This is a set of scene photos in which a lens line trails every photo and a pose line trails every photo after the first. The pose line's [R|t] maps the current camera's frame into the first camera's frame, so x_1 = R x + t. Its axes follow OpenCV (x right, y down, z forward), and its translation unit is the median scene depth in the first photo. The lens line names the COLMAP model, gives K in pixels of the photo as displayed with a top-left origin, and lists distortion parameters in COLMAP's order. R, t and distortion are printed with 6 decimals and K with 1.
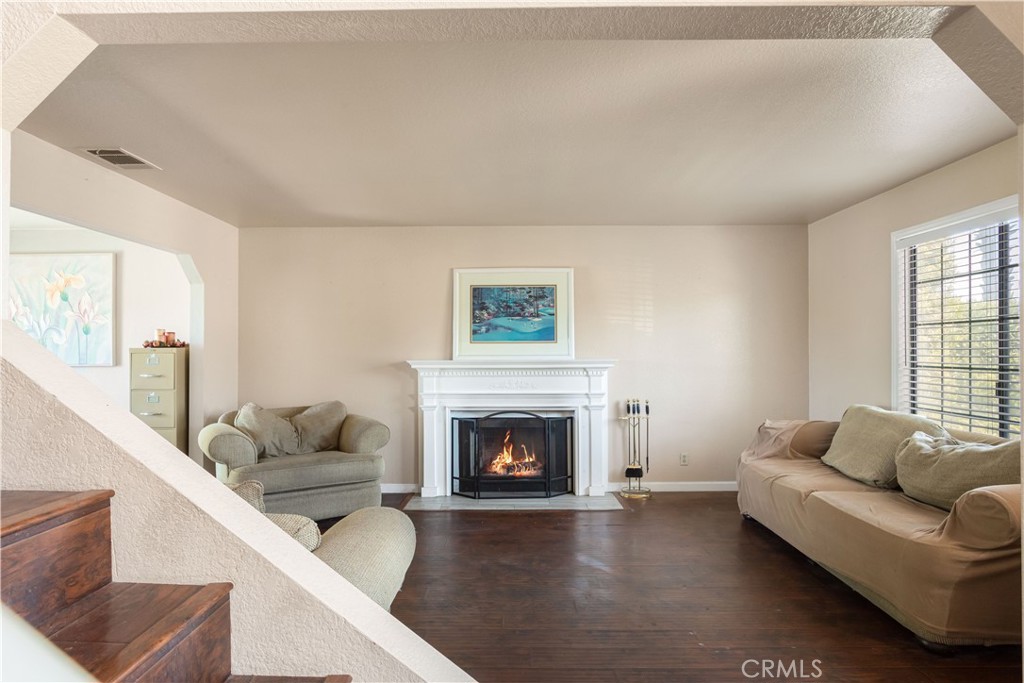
lens RADIAL K [[576.8, 0, 512.3], [0, 576.8, 355.0], [0, 0, 1]] dist [-0.004766, -0.000784]
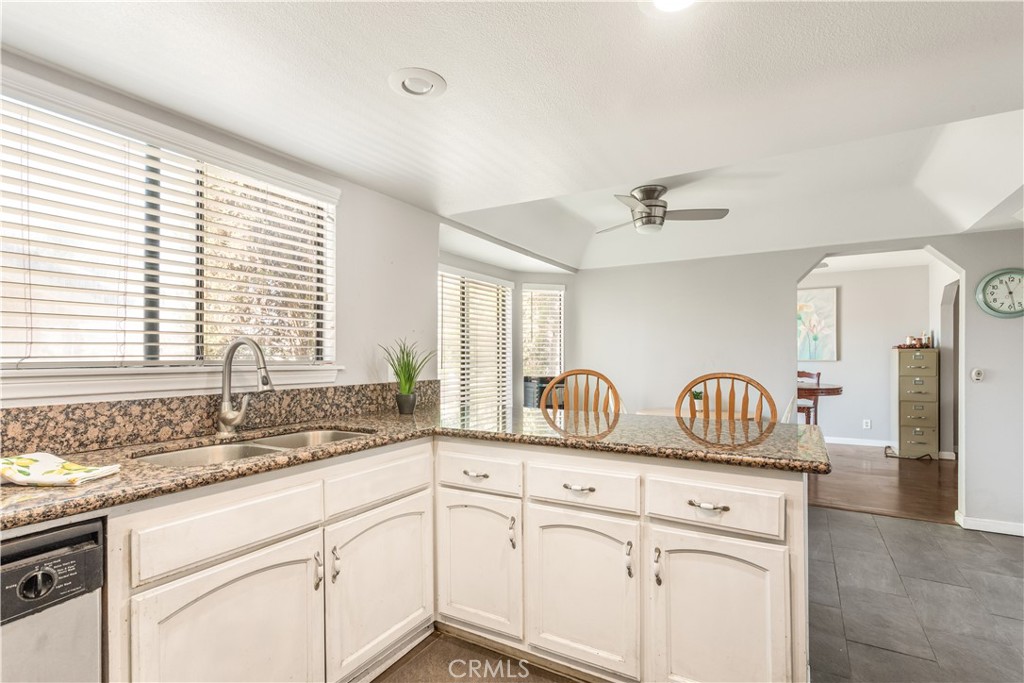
lens RADIAL K [[494.7, 0, 512.5], [0, 494.7, 355.1], [0, 0, 1]] dist [0.001754, 0.000174]
pose [[0.866040, 0.000993, -0.499973, -0.780268], [-0.002680, 0.999993, -0.002657, 0.009723], [0.499967, 0.003641, 0.866037, -0.581335]]
